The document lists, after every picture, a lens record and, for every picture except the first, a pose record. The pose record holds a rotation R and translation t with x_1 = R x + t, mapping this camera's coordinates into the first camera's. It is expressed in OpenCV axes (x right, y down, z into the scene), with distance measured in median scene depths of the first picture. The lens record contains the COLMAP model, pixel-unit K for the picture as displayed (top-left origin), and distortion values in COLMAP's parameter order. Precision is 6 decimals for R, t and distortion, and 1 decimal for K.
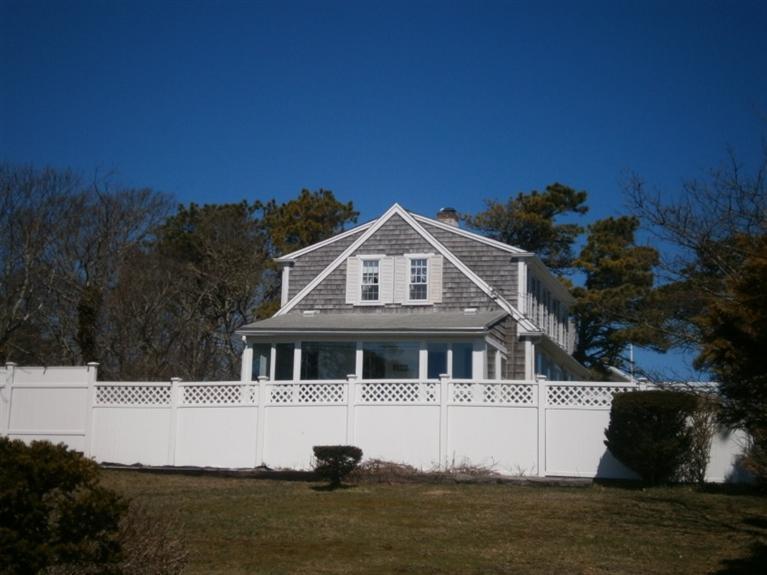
lens RADIAL K [[1342.7, 0, 381.6], [0, 1342.7, 281.5], [0, 0, 1]] dist [0.897361, 0.000000]
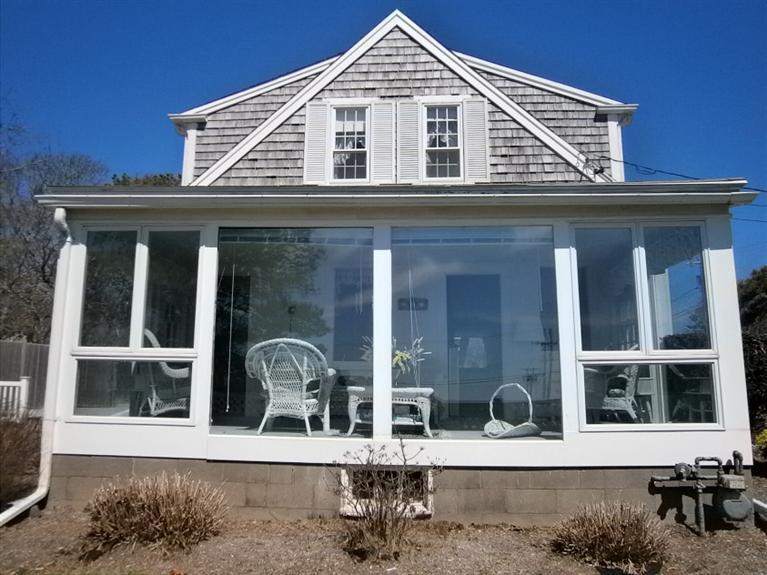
lens RADIAL K [[597.5, 0, 384.9], [0, 597.5, 287.9], [0, 0, 1]] dist [-0.049435, 0.029046]
pose [[0.976726, 0.007455, 0.214360, -0.045791], [-0.010472, 0.999861, 0.012944, 0.054293], [-0.214234, -0.014888, 0.976669, 0.765189]]
